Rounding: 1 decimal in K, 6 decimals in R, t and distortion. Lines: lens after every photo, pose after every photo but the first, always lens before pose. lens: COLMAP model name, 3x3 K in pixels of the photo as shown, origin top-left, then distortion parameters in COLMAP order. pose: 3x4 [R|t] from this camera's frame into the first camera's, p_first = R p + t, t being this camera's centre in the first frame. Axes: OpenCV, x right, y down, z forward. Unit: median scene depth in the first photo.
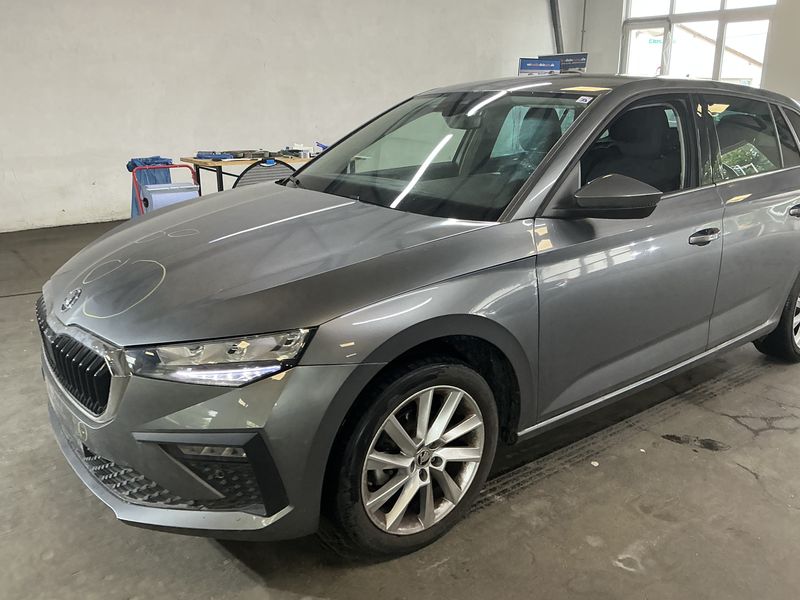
lens RADIAL K [[669.4, 0, 401.2], [0, 669.4, 298.8], [0, 0, 1]] dist [0.078700, -0.165769]
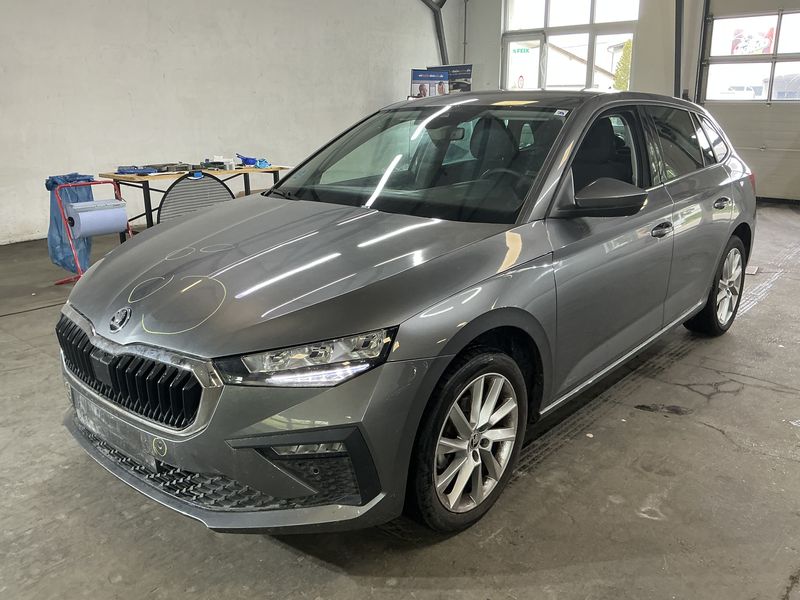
lens RADIAL K [[669.4, 0, 404.9], [0, 669.4, 298.2], [0, 0, 1]] dist [0.078700, -0.165769]
pose [[0.980531, -0.063180, 0.185924, -0.241283], [0.065331, 0.997849, -0.005458, 0.002685], [-0.185179, 0.017498, 0.982549, -0.056765]]
